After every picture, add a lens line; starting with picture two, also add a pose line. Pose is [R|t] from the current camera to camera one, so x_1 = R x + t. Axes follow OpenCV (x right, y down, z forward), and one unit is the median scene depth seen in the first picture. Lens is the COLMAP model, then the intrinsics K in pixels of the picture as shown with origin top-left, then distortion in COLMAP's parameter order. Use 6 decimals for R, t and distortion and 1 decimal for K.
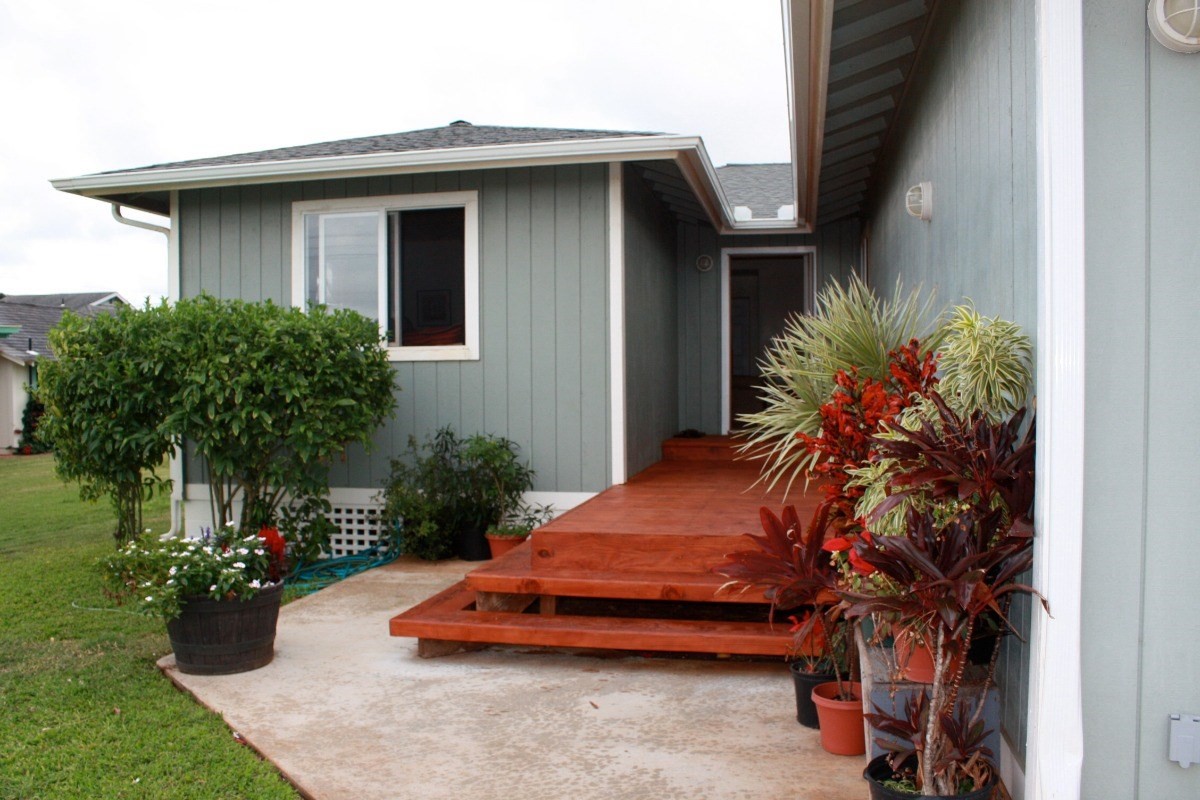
lens RADIAL K [[974.6, 0, 600.0], [0, 974.6, 400.0], [0, 0, 1]] dist [-0.066308, 0.002183]
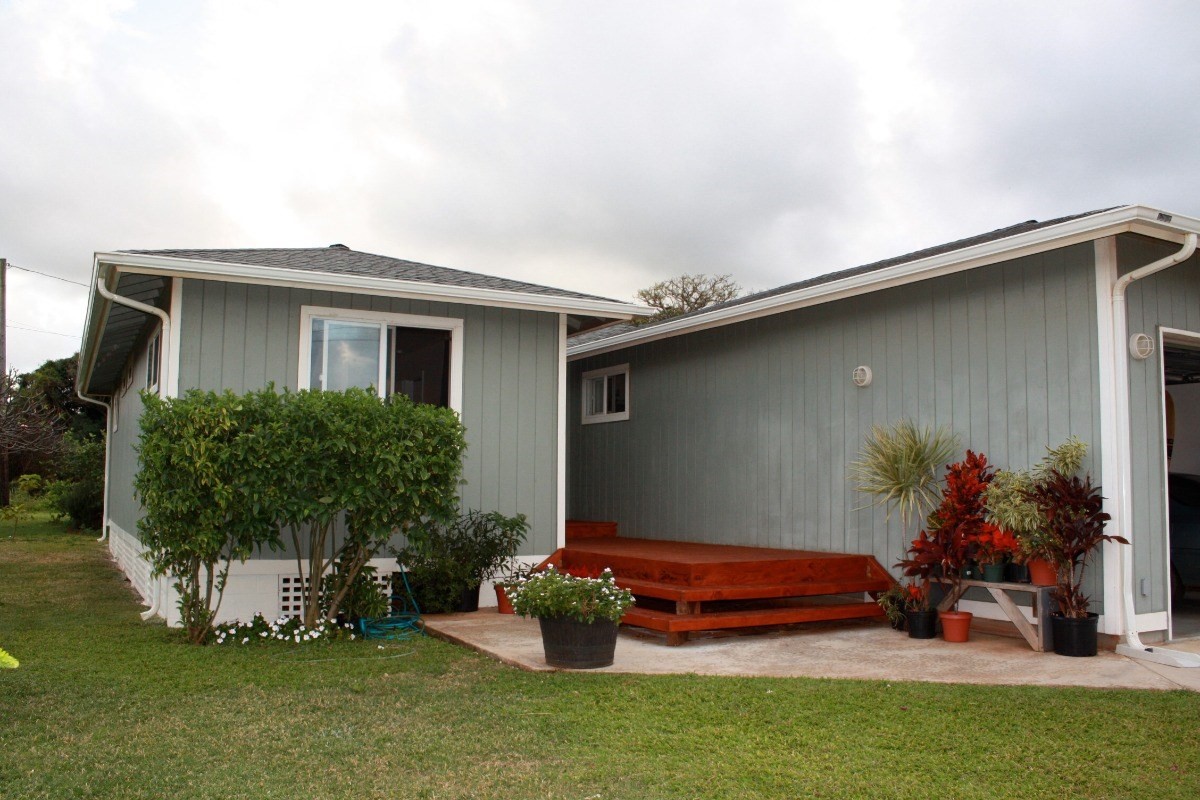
lens RADIAL K [[974.6, 0, 600.0], [0, 974.6, 400.0], [0, 0, 1]] dist [-0.066308, 0.002183]
pose [[0.757998, 0.070297, 0.648458, -0.806988], [0.007495, 0.993171, -0.116427, 0.038762], [-0.652214, 0.093112, 0.752294, -0.067604]]
